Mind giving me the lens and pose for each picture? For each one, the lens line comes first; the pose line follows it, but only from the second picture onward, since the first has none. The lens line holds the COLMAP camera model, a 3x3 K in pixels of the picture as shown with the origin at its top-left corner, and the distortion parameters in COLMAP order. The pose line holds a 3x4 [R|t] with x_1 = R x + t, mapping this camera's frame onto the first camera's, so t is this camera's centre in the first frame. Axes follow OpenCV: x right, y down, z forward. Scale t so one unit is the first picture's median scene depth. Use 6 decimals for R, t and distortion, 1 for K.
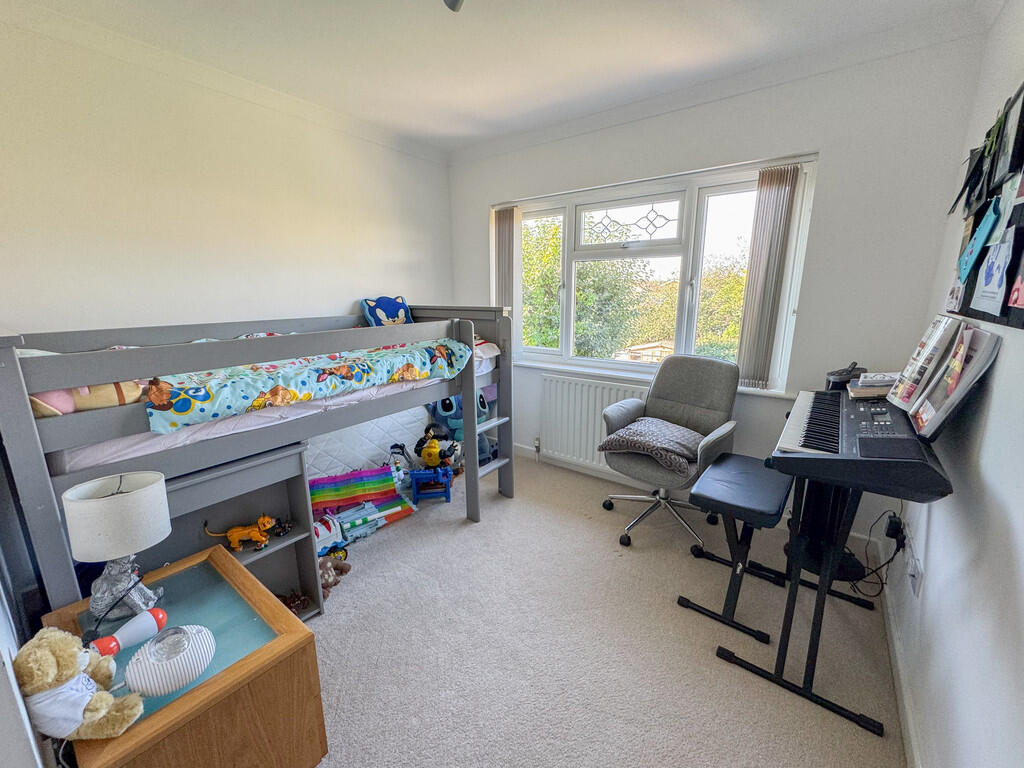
lens RADIAL K [[422.6, 0, 512.0], [0, 422.6, 384.0], [0, 0, 1]] dist [-0.002965, -0.000235]
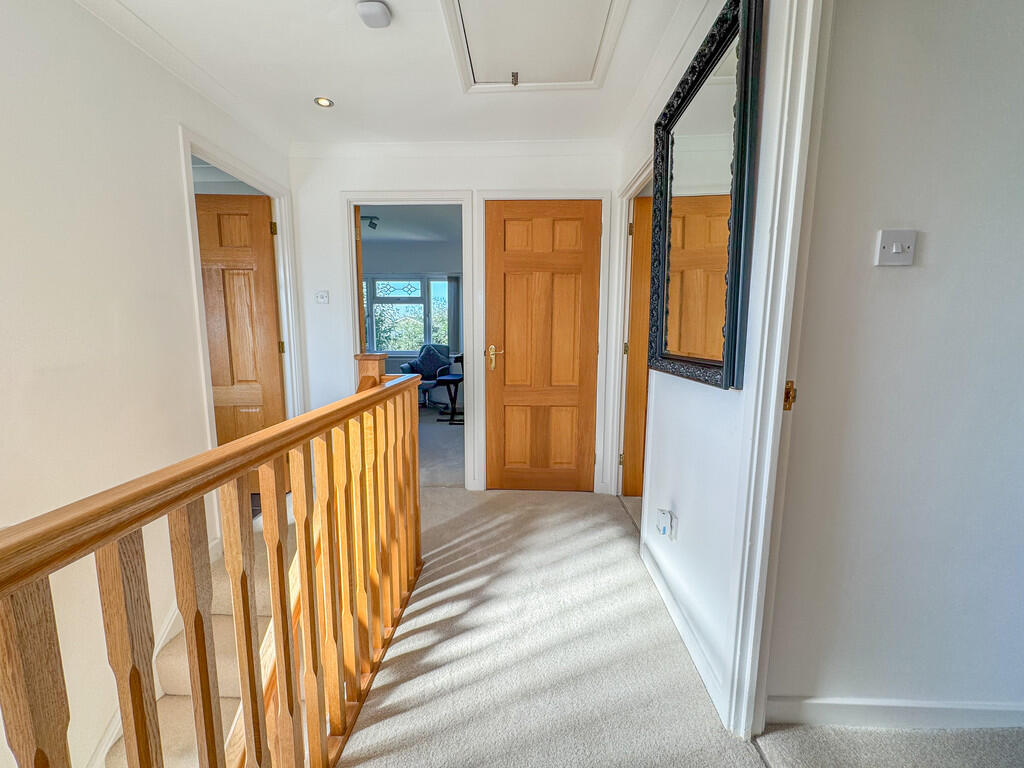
lens RADIAL K [[422.6, 0, 512.0], [0, 422.6, 384.0], [0, 0, 1]] dist [-0.002965, -0.000235]
pose [[0.807806, -0.063423, 0.586026, -0.656682], [0.120860, 0.990893, -0.059359, 0.369050], [-0.576925, 0.118778, 0.808115, -1.237787]]
